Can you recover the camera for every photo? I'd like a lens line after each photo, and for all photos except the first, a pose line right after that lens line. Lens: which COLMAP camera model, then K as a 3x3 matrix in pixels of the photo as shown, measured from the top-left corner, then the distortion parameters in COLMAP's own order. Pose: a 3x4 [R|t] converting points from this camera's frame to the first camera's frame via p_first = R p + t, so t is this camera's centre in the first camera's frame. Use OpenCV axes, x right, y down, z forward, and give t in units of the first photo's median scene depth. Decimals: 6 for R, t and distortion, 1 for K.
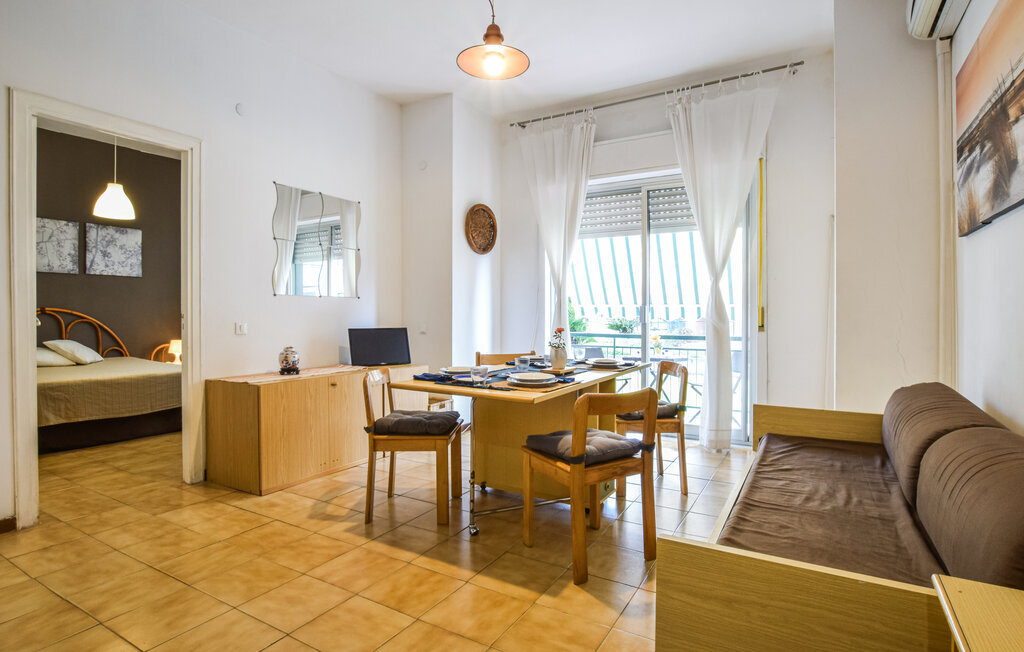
lens RADIAL K [[526.6, 0, 513.7], [0, 526.6, 318.2], [0, 0, 1]] dist [-0.022586, -0.000066]
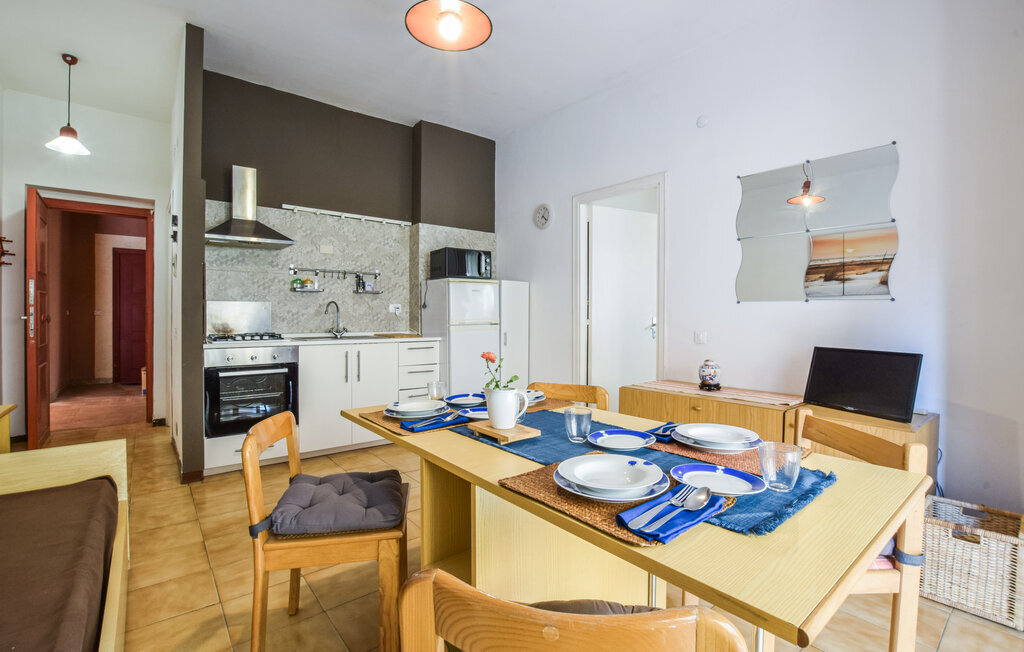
lens RADIAL K [[470.7, 0, 513.7], [0, 470.7, 319.3], [0, 0, 1]] dist [-0.014326, -0.000303]
pose [[-0.369789, 0.000466, -0.929116, 0.396568], [-0.016820, 0.999833, 0.007196, -0.015173], [0.928964, 0.018289, -0.369719, 0.855480]]
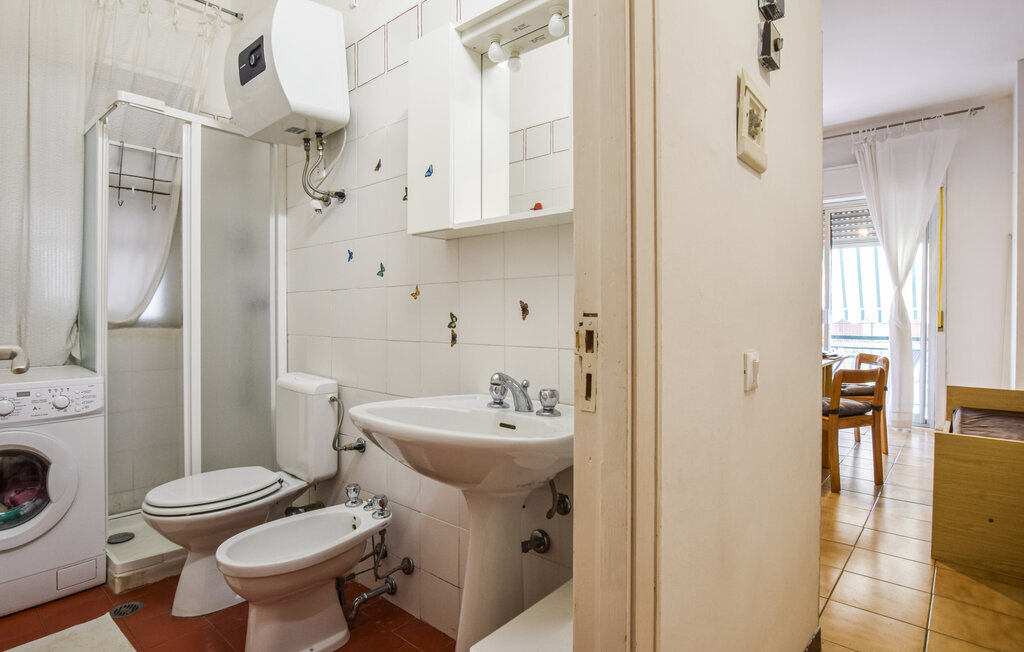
lens RADIAL K [[526.6, 0, 510.6], [0, 526.6, 319.6], [0, 0, 1]] dist [-0.022586, -0.000066]
pose [[0.981660, 0.007147, -0.190507, -0.268798], [-0.006425, 0.999970, 0.004412, -0.000817], [0.190532, -0.003107, 0.981676, -0.352654]]
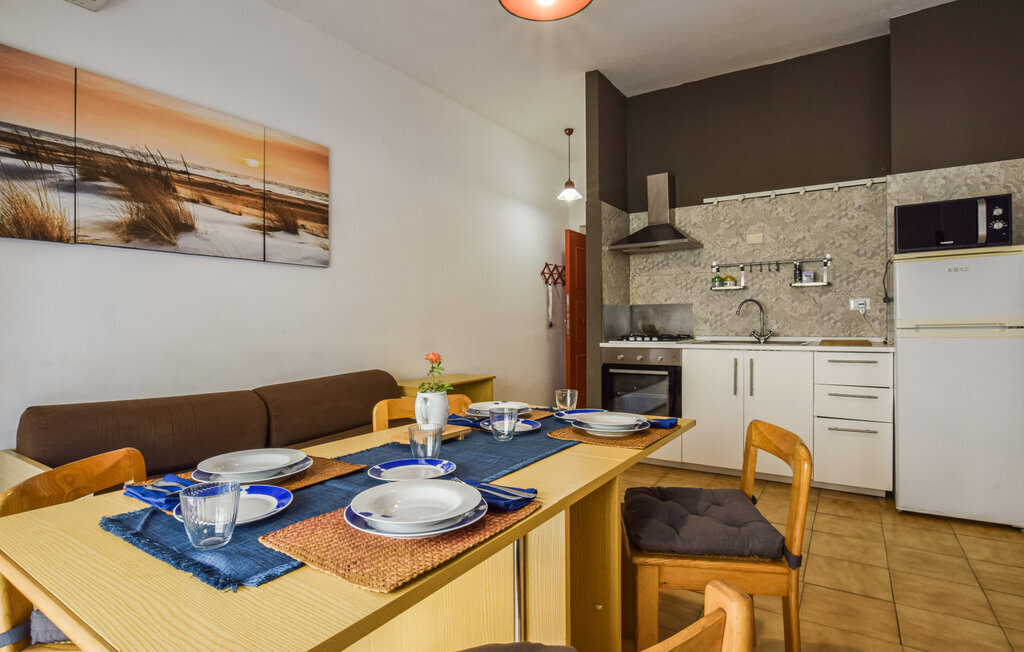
lens RADIAL K [[522.4, 0, 509.2], [0, 522.4, 324.7], [0, 0, 1]] dist [-0.014057, -0.000081]
pose [[-0.997924, 0.006417, 0.064077, -0.028022], [0.007897, 0.999707, 0.022877, -0.019047], [-0.063911, 0.023335, -0.997683, 1.104660]]
